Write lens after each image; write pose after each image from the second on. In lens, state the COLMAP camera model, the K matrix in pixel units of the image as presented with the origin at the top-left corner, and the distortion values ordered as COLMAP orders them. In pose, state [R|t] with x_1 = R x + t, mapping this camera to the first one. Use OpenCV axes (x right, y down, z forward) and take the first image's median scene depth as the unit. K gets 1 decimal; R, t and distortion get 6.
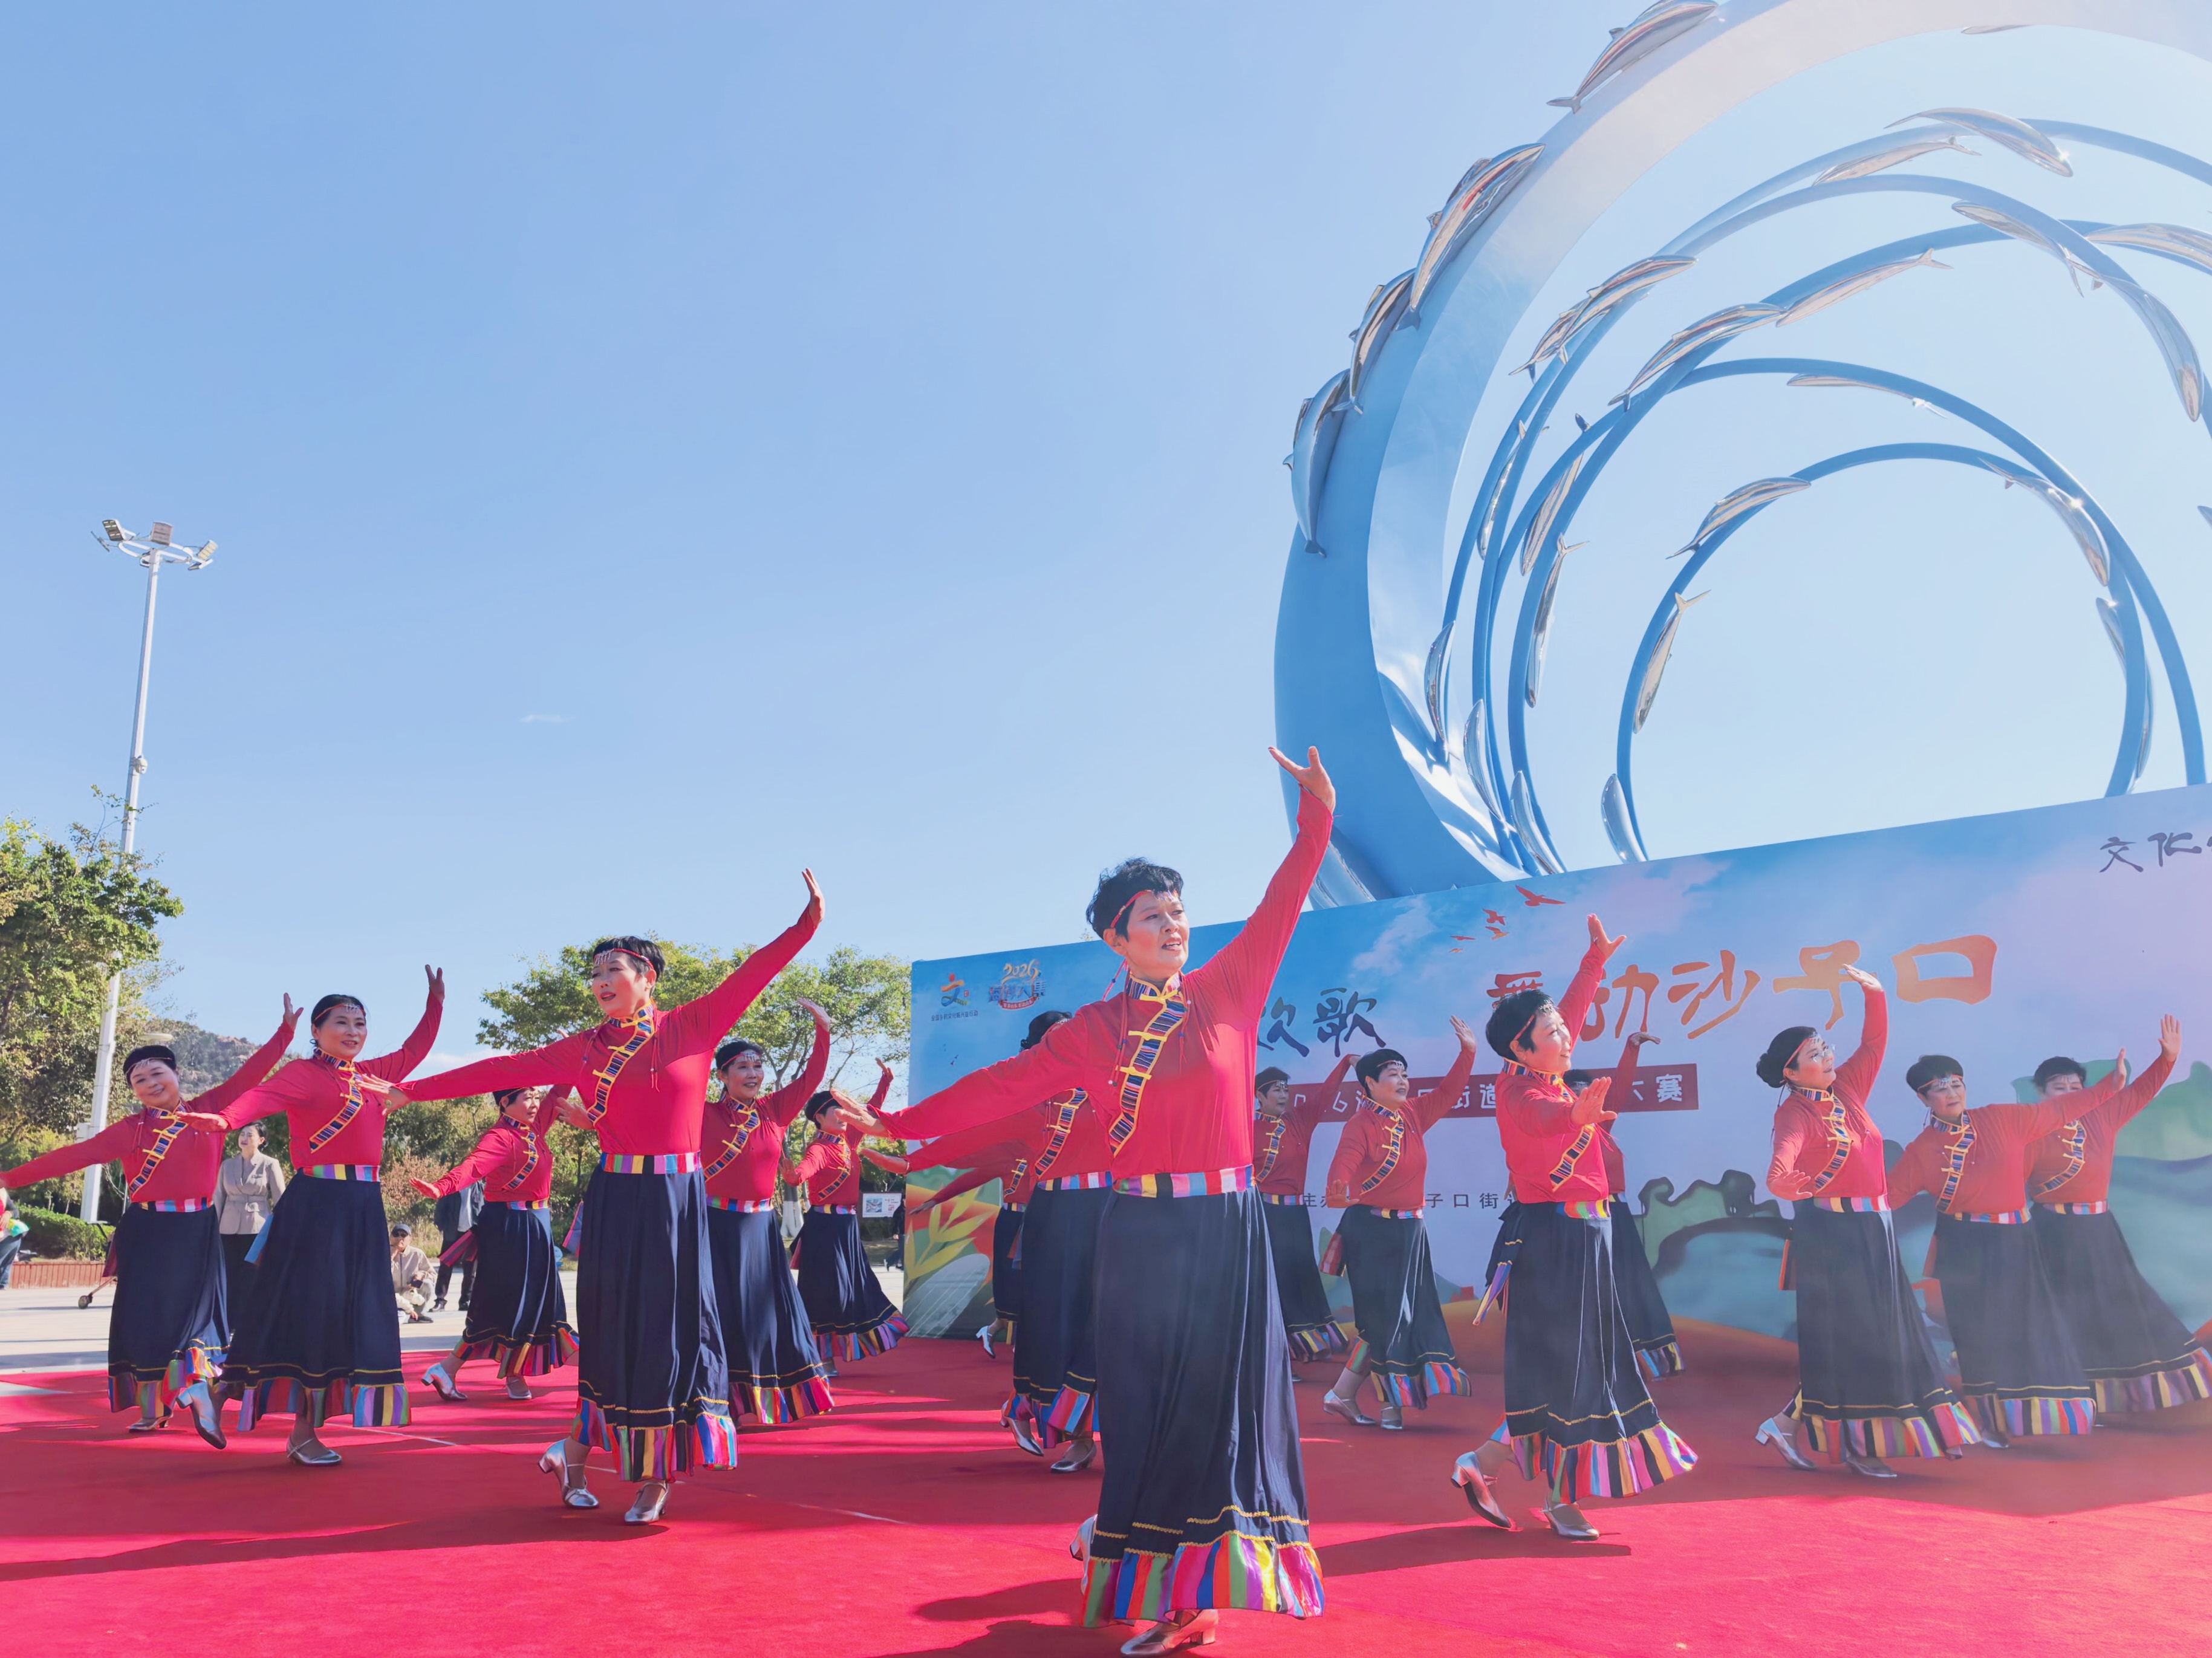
lens RADIAL K [[1761.6, 0, 1138.3], [0, 1761.6, 938.3], [0, 0, 1]] dist [0.028728, -0.016095]
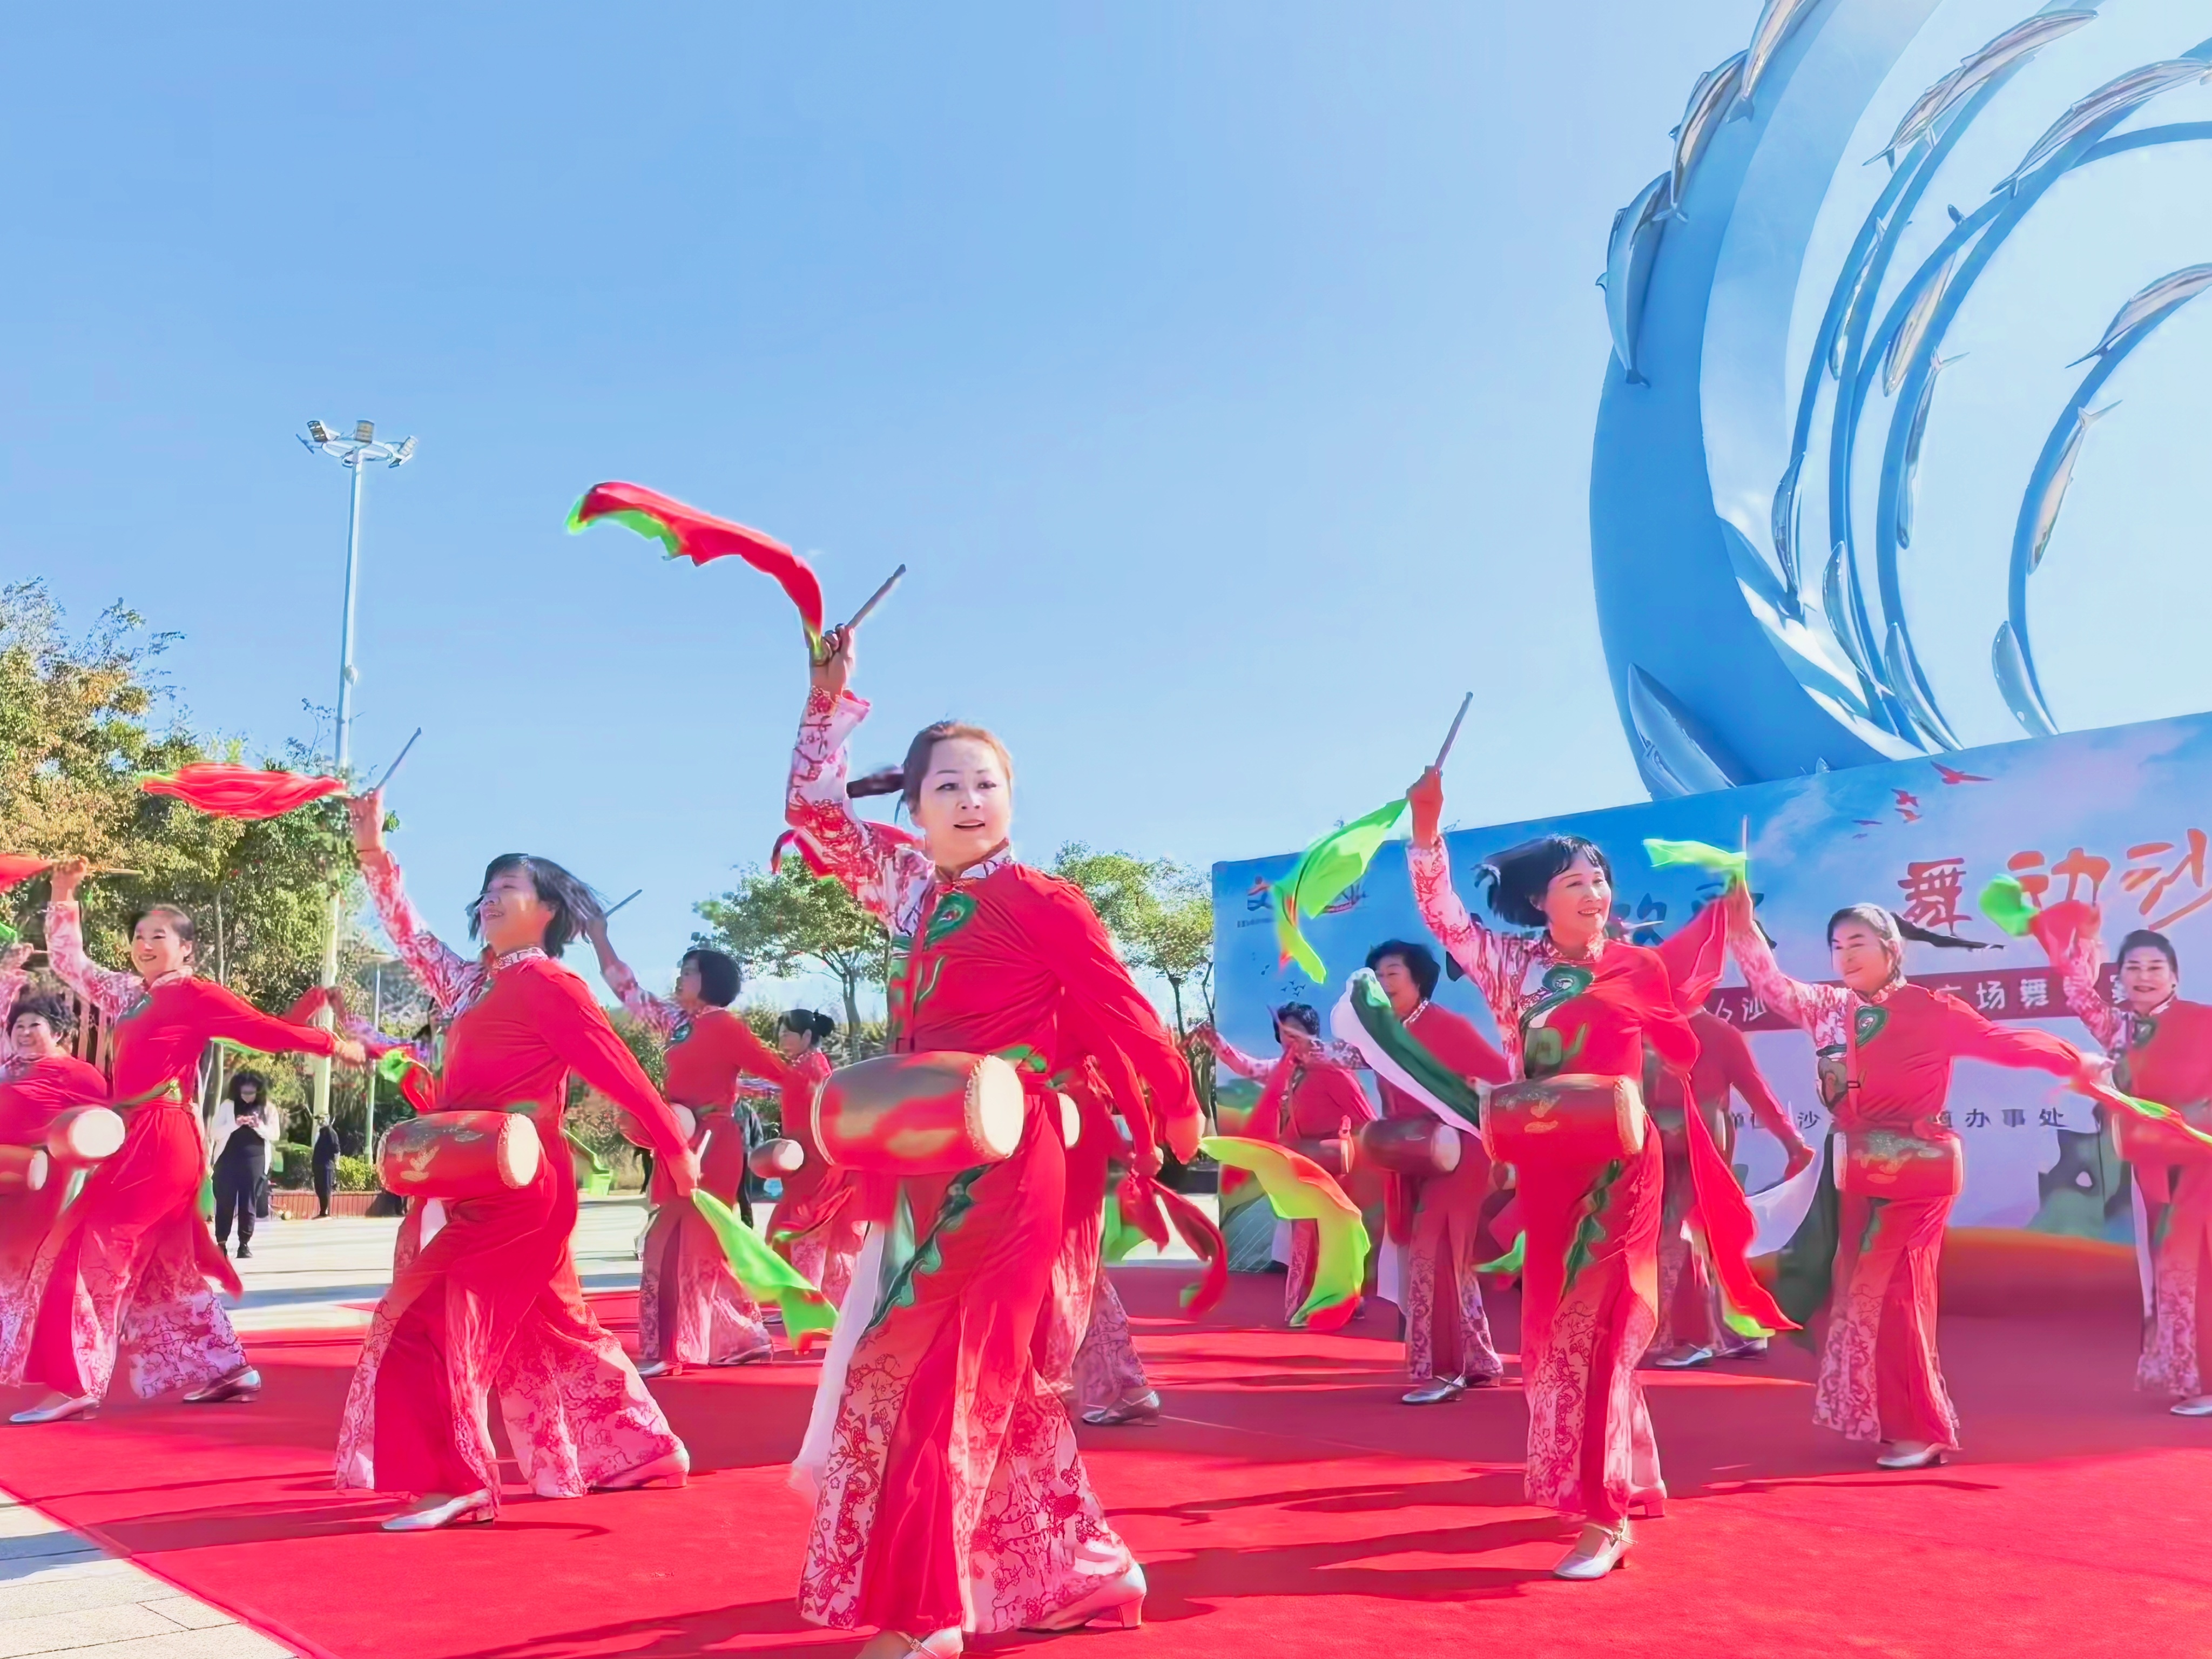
lens RADIAL K [[2008.2, 0, 1088.4], [0, 2008.2, 843.0], [0, 0, 1]] dist [-0.016165, 0.063213]
pose [[0.989381, -0.028765, -0.142471, -0.037026], [0.030068, 0.999523, 0.007004, -0.005310], [0.142201, -0.011214, 0.989774, -0.032477]]
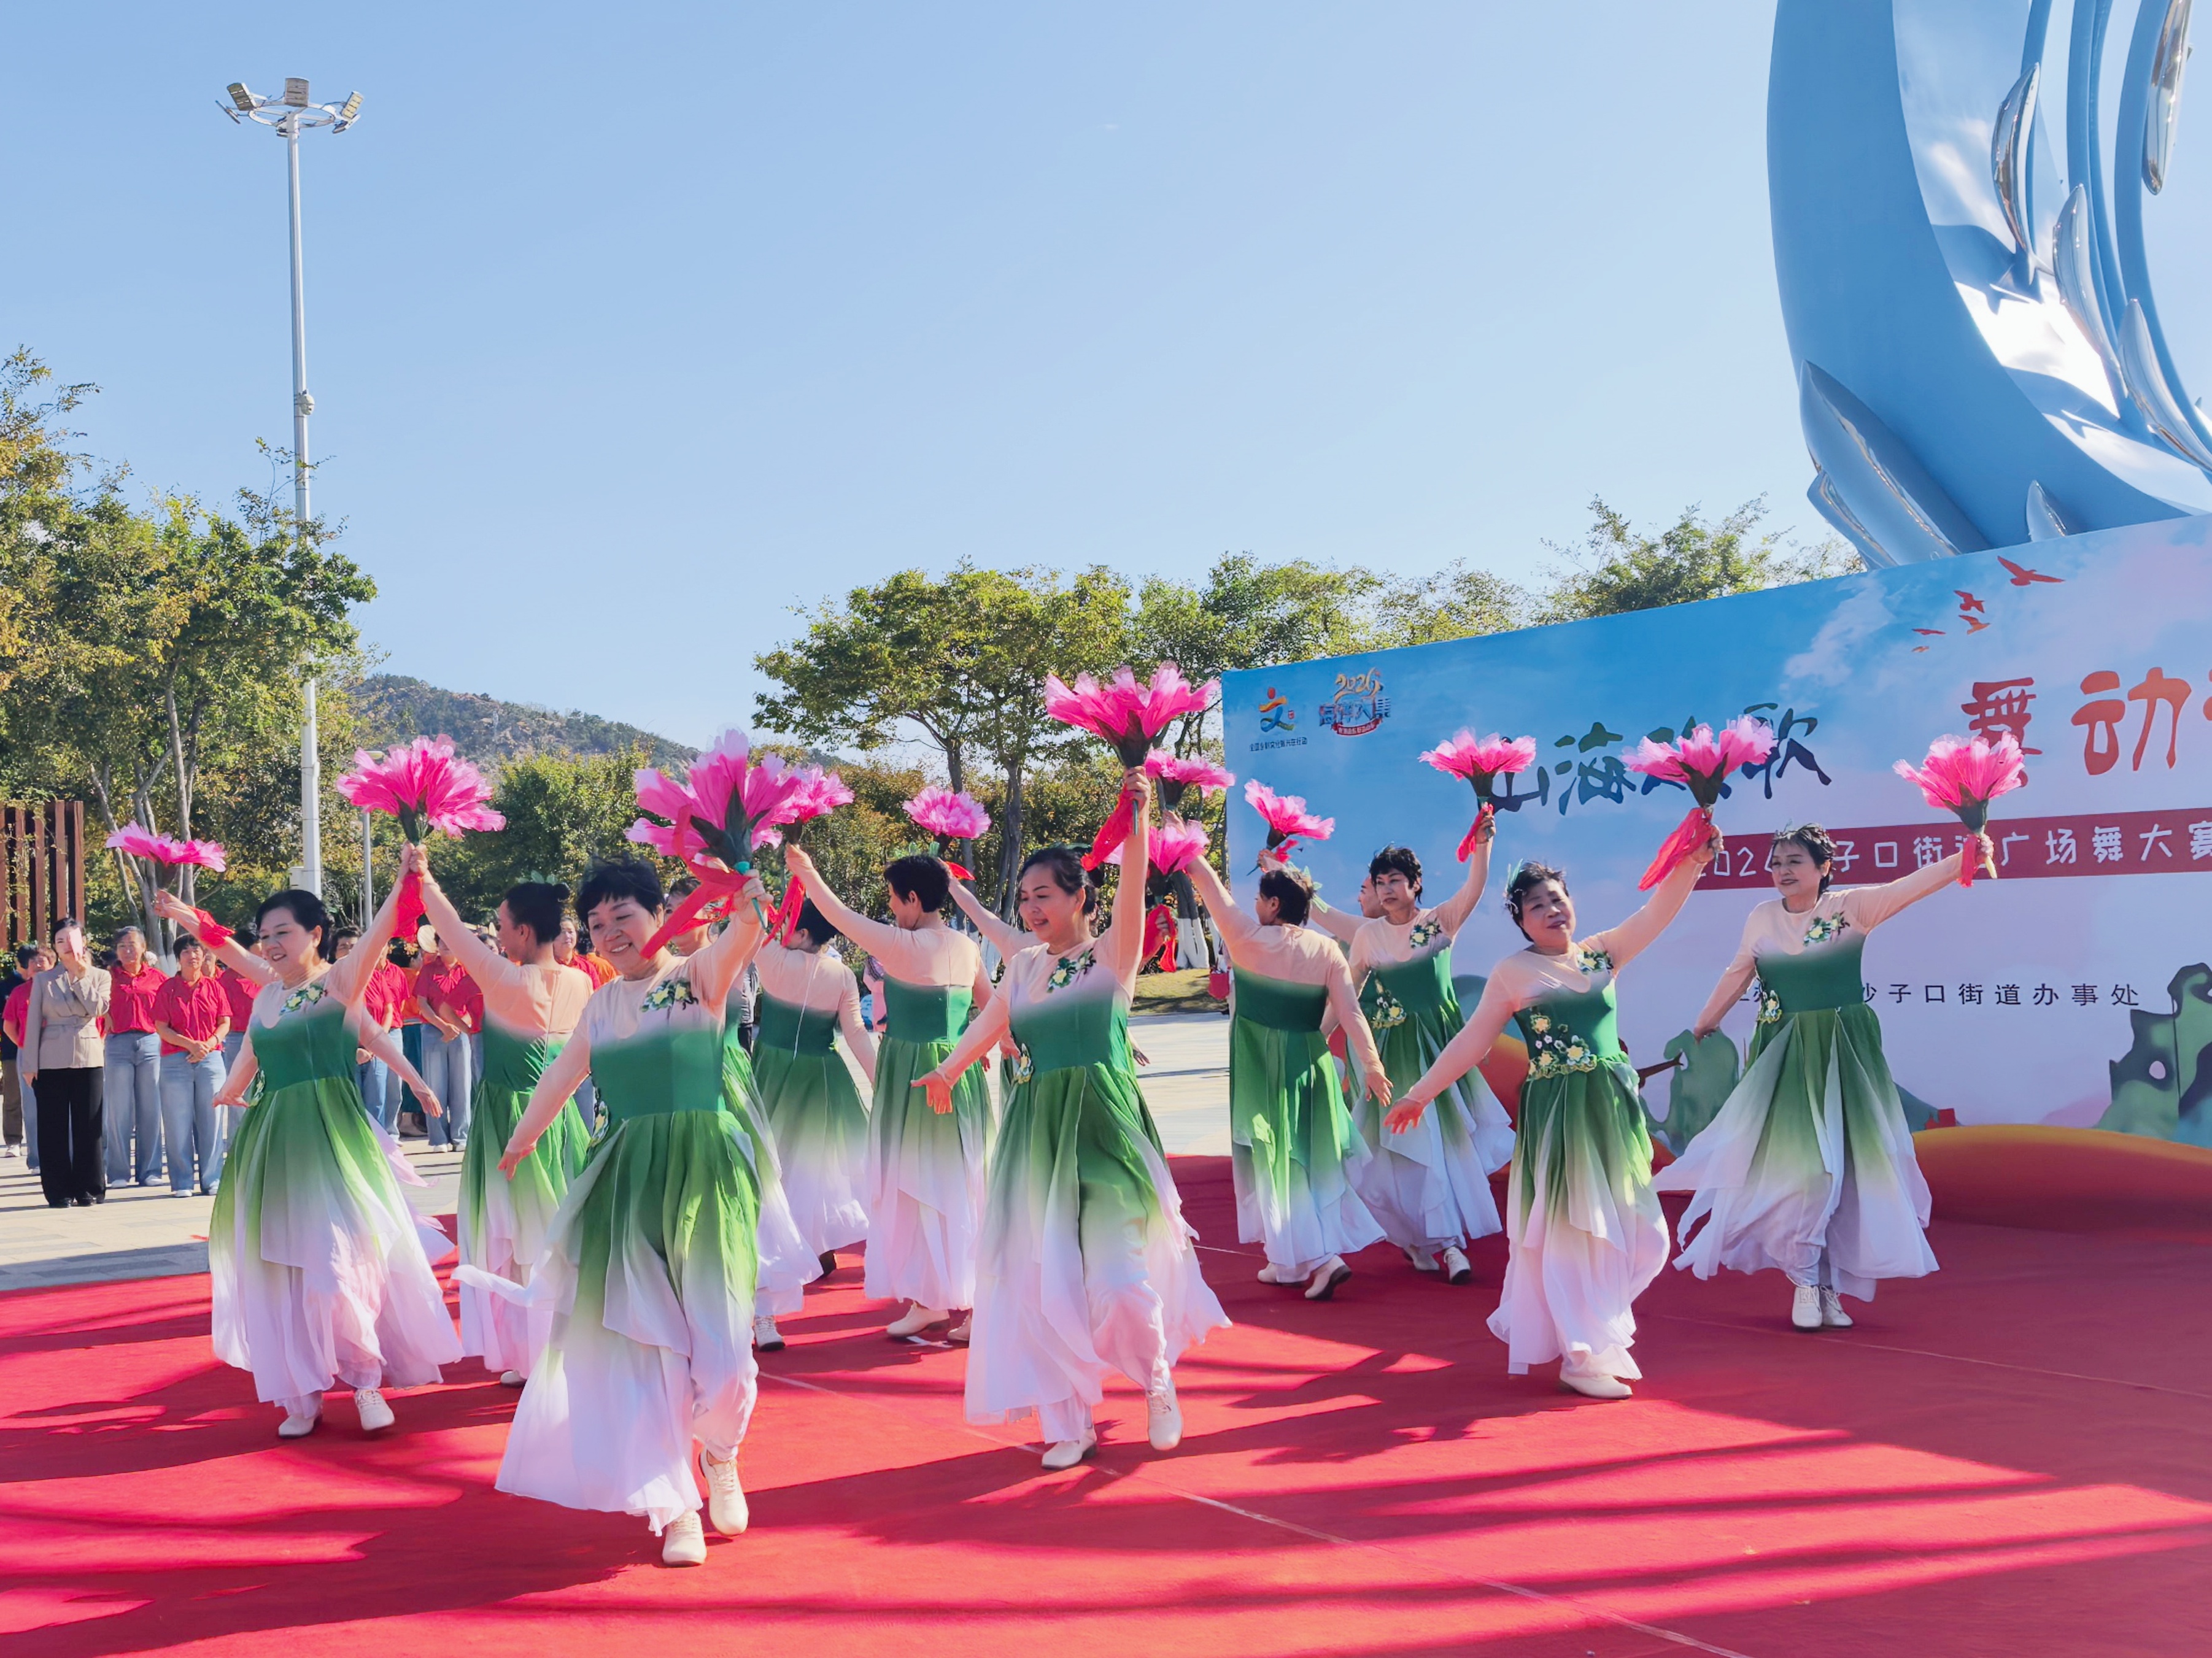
lens RADIAL K [[2675.6, 0, 970.6], [0, 2675.6, 821.7], [0, 0, 1]] dist [0.000281, 0.000000]
pose [[0.956454, -0.052904, -0.287048, 0.075321], [0.088742, 0.989589, 0.113307, -0.051367], [0.278065, -0.133847, 0.951191, -0.098244]]
